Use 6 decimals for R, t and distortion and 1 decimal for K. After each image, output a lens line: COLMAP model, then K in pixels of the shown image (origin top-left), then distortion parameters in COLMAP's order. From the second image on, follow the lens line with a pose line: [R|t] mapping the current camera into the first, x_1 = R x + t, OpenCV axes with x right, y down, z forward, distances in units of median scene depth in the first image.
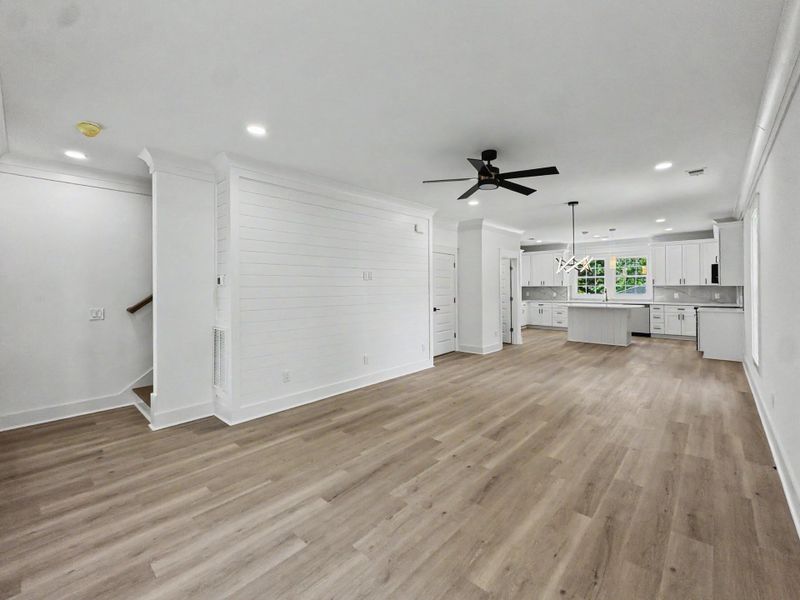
lens RADIAL K [[341.0, 0, 400.4], [0, 341.0, 285.7], [0, 0, 1]] dist [-0.000512, -0.000076]
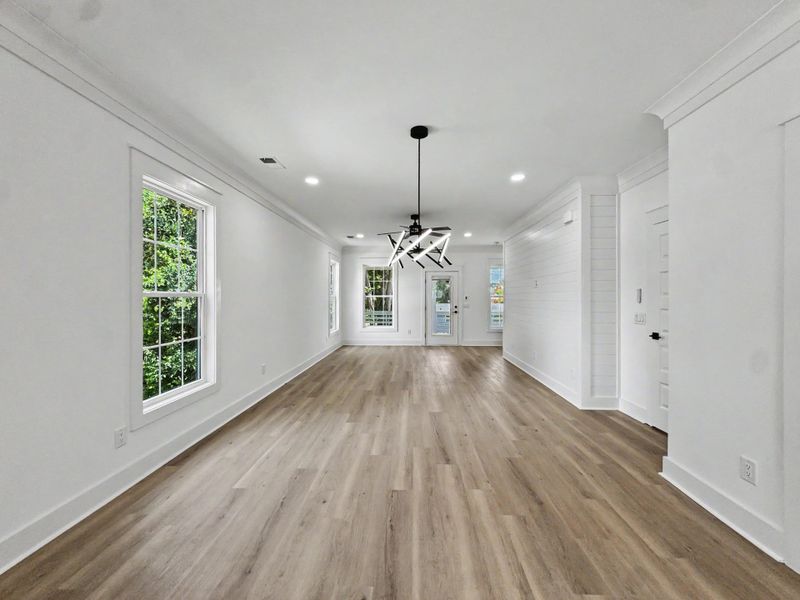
lens RADIAL K [[318.1, 0, 406.4], [0, 318.1, 298.7], [0, 0, 1]] dist [-0.000274, 0.000095]
pose [[-0.748906, 0.010056, -0.662600, 1.329954], [0.006654, 0.999949, 0.007654, 0.013313], [0.662643, 0.001323, -0.748934, 2.122449]]
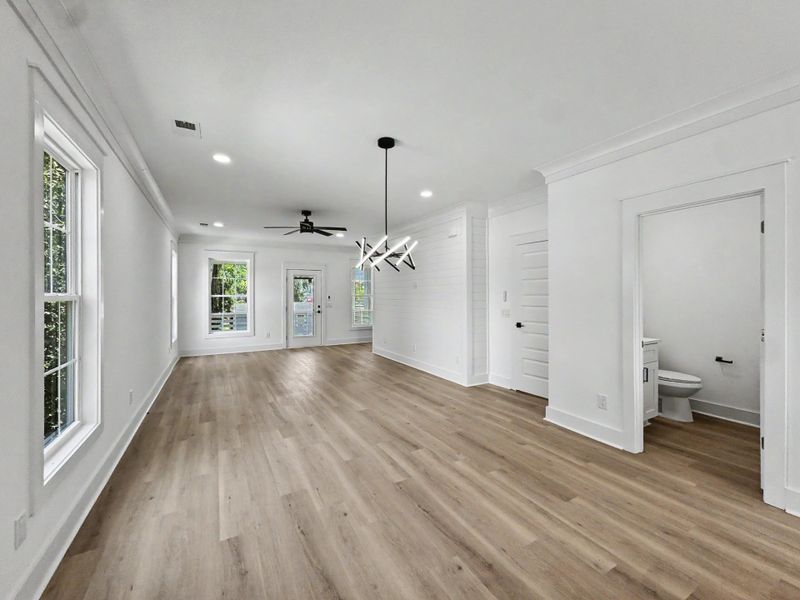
lens RADIAL K [[323.0, 0, 400.1], [0, 323.0, 295.3], [0, 0, 1]] dist [-0.000861, 0.000209]
pose [[-0.300015, 0.007684, -0.953903, 1.570416], [0.006157, 0.999962, 0.006119, 0.001402], [0.953915, -0.004037, -0.300051, 1.847853]]
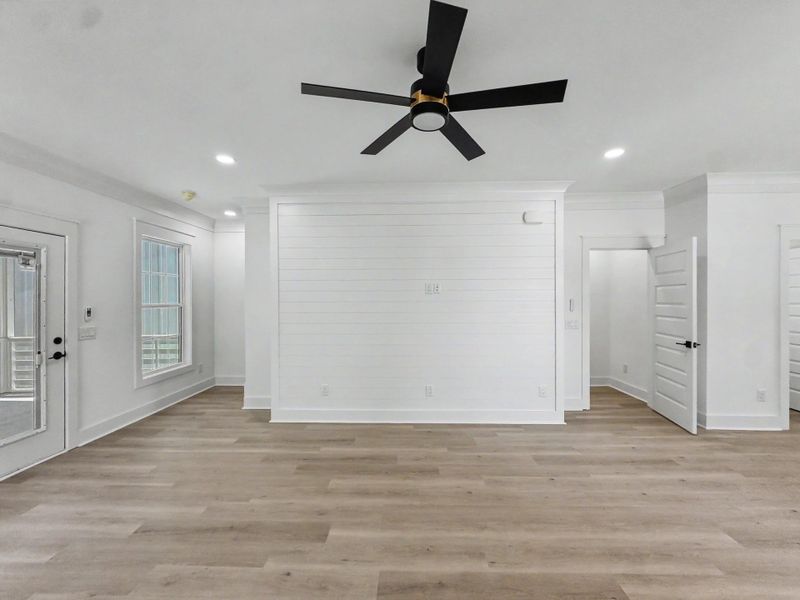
lens RADIAL K [[318.1, 0, 406.4], [0, 318.1, 298.7], [0, 0, 1]] dist [-0.000274, 0.000095]
pose [[0.658840, 0.003254, -0.752276, 0.602824], [0.002089, 0.999979, 0.006155, -0.012942], [0.752280, -0.005626, 0.658819, 0.629118]]
